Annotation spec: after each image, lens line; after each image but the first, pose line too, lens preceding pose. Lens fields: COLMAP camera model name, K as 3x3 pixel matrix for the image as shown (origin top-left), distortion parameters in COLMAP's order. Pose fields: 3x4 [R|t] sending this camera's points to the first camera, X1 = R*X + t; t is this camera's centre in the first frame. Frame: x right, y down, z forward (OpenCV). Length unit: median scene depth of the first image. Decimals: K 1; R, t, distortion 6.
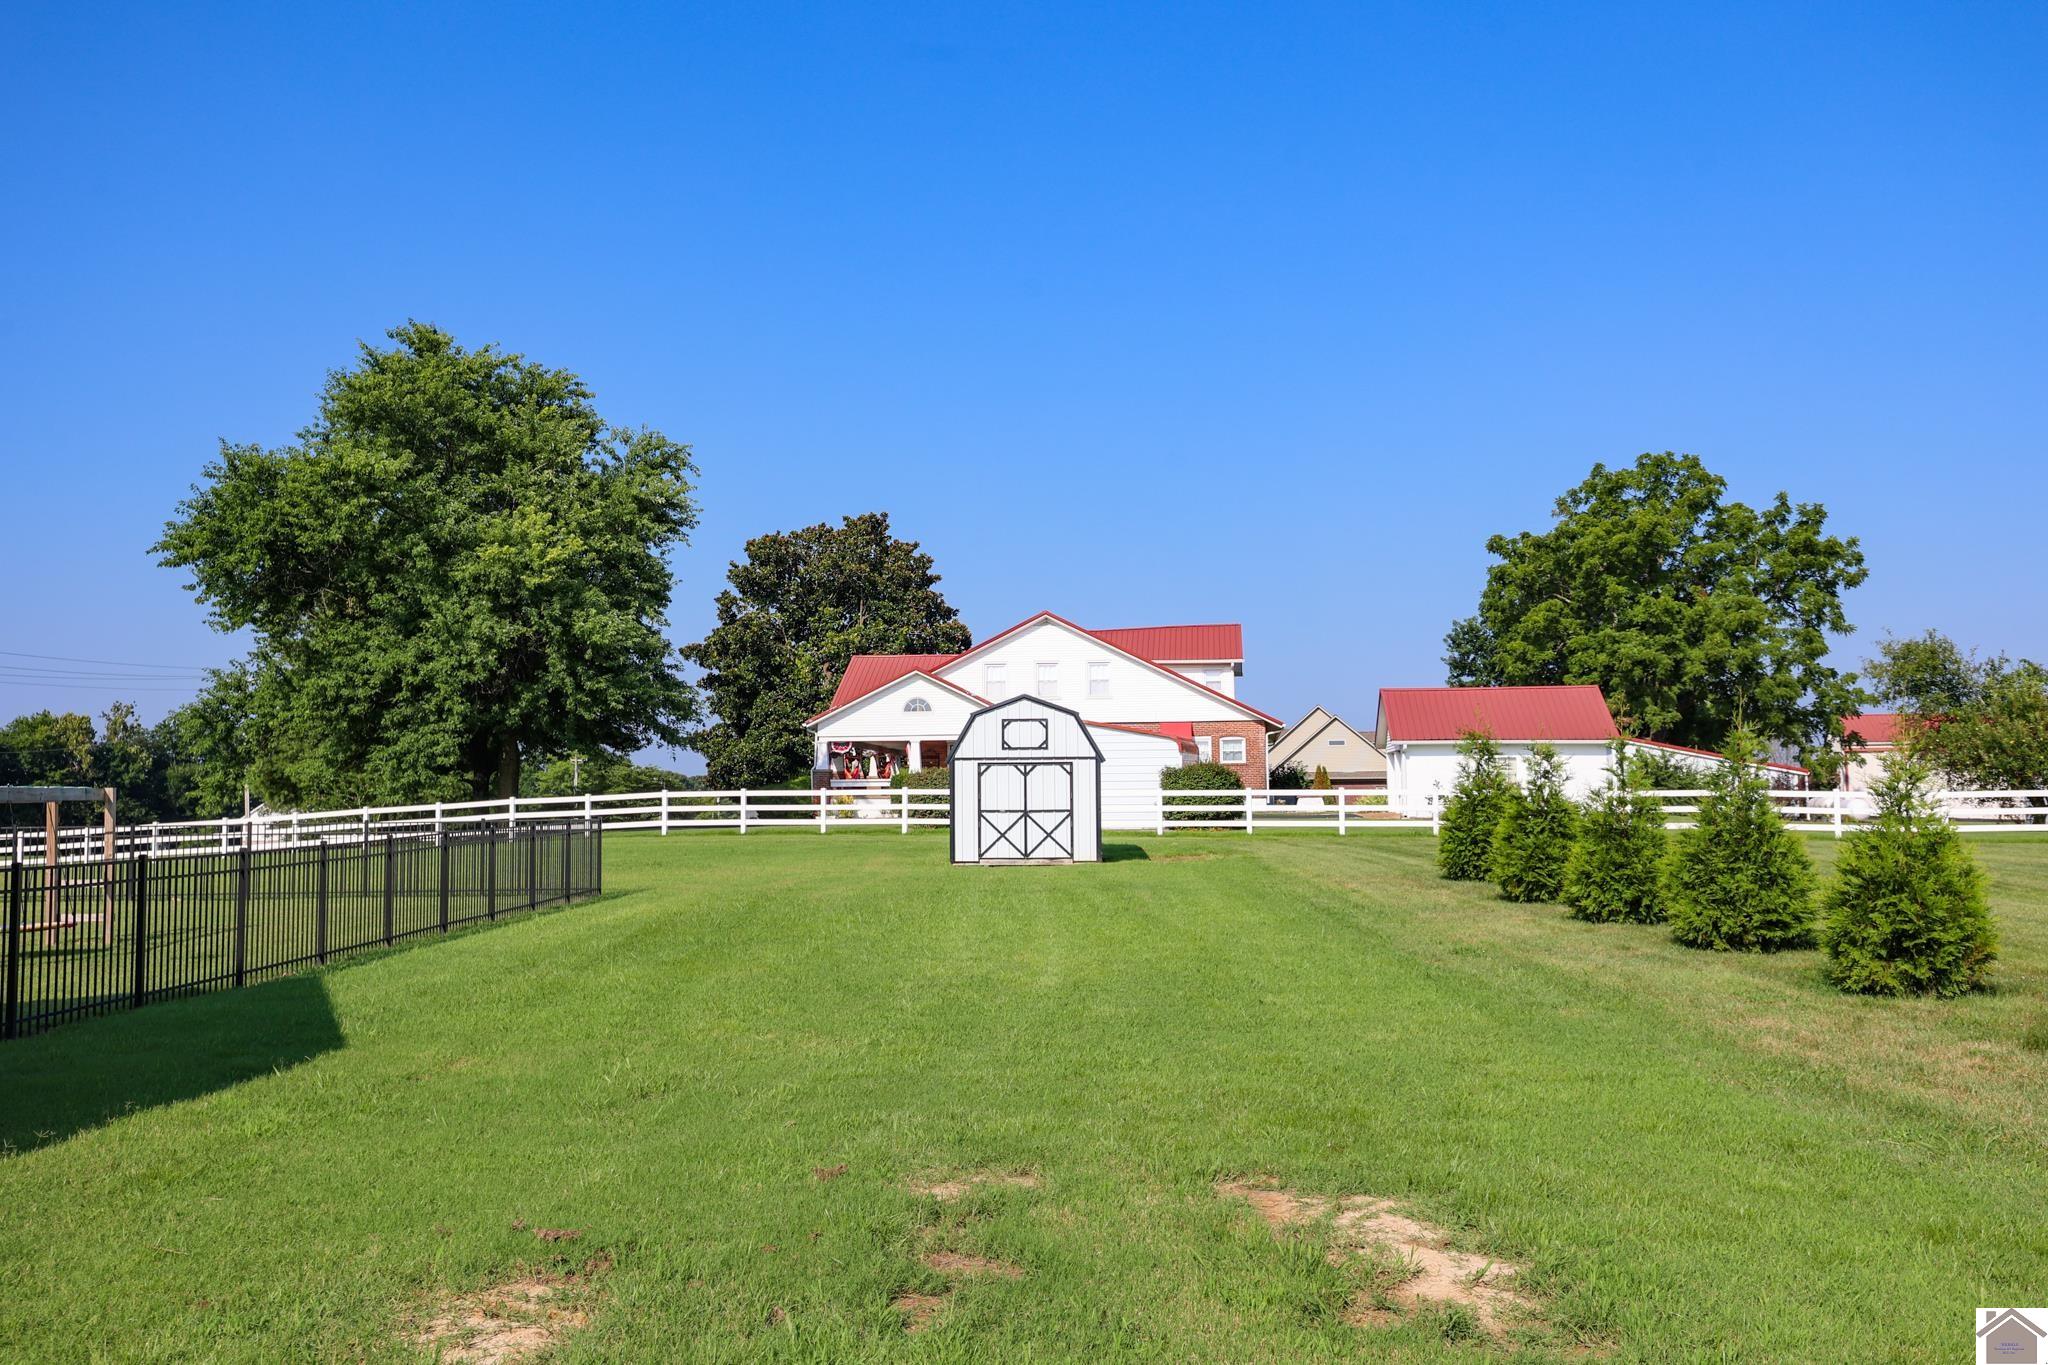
lens RADIAL K [[1919.1, 0, 1013.6], [0, 1919.1, 665.7], [0, 0, 1]] dist [0.038757, 0.000000]
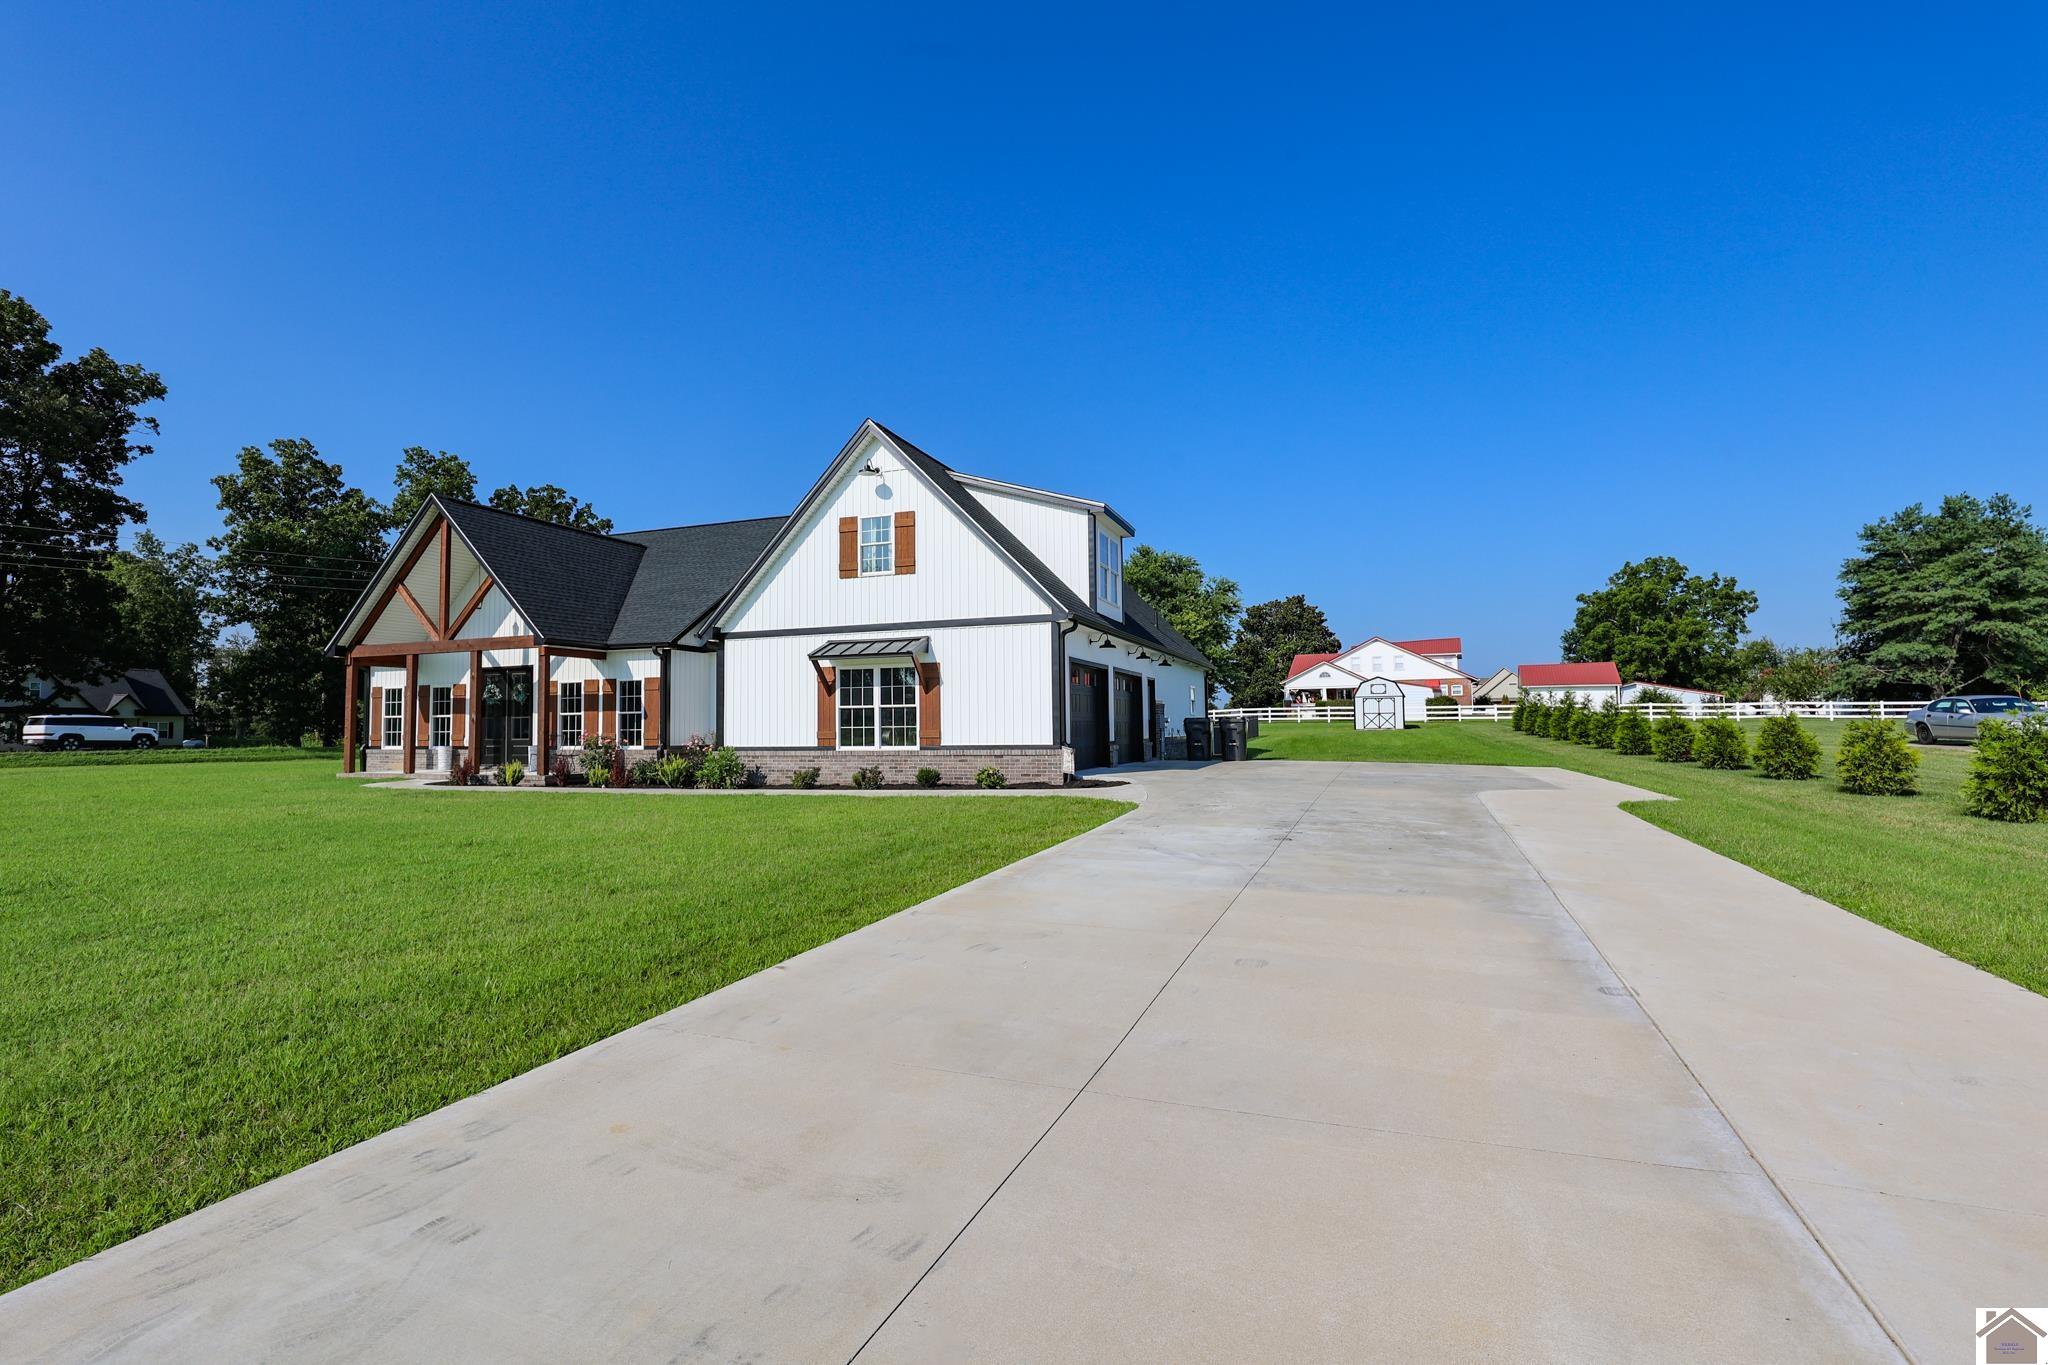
lens RADIAL K [[939.3, 0, 1024.4], [0, 939.3, 672.6], [0, 0, 1]] dist [-0.033793, 0.005563]
pose [[0.945384, -0.021348, -0.325259, -0.022661], [0.029678, 0.999346, 0.020671, -0.020752], [0.324605, -0.029196, 0.945399, -0.331490]]
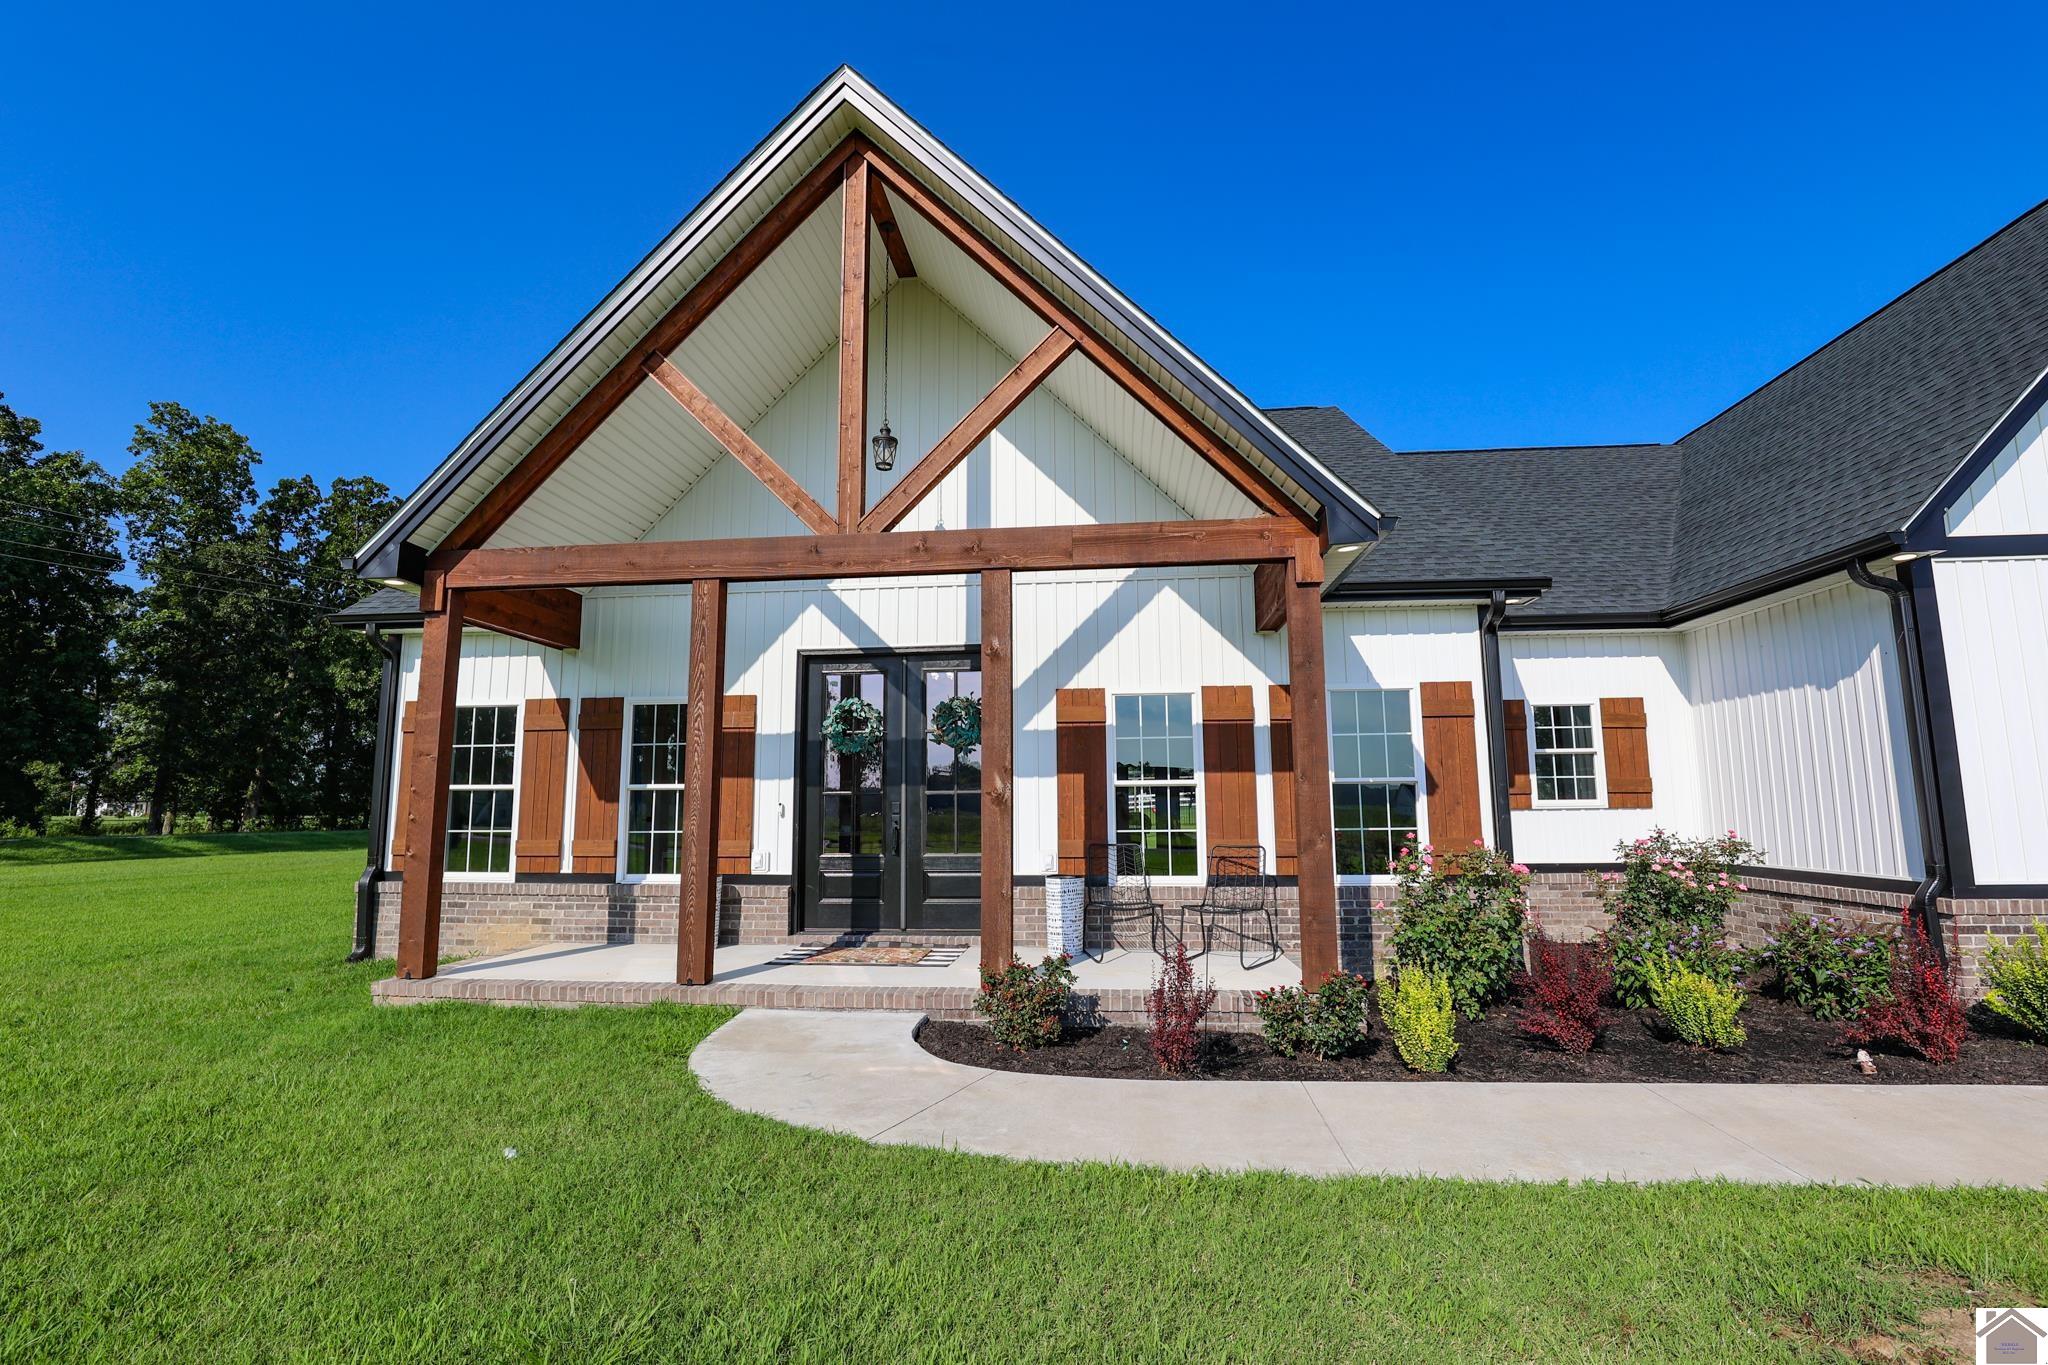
lens RADIAL K [[939.3, 0, 1031.4], [0, 939.3, 672.8], [0, 0, 1]] dist [-0.033793, 0.005563]
pose [[0.995576, -0.011444, -0.093262, -0.264997], [0.005779, 0.998134, -0.060789, -0.011456], [0.093784, 0.059981, 0.993784, -0.201258]]
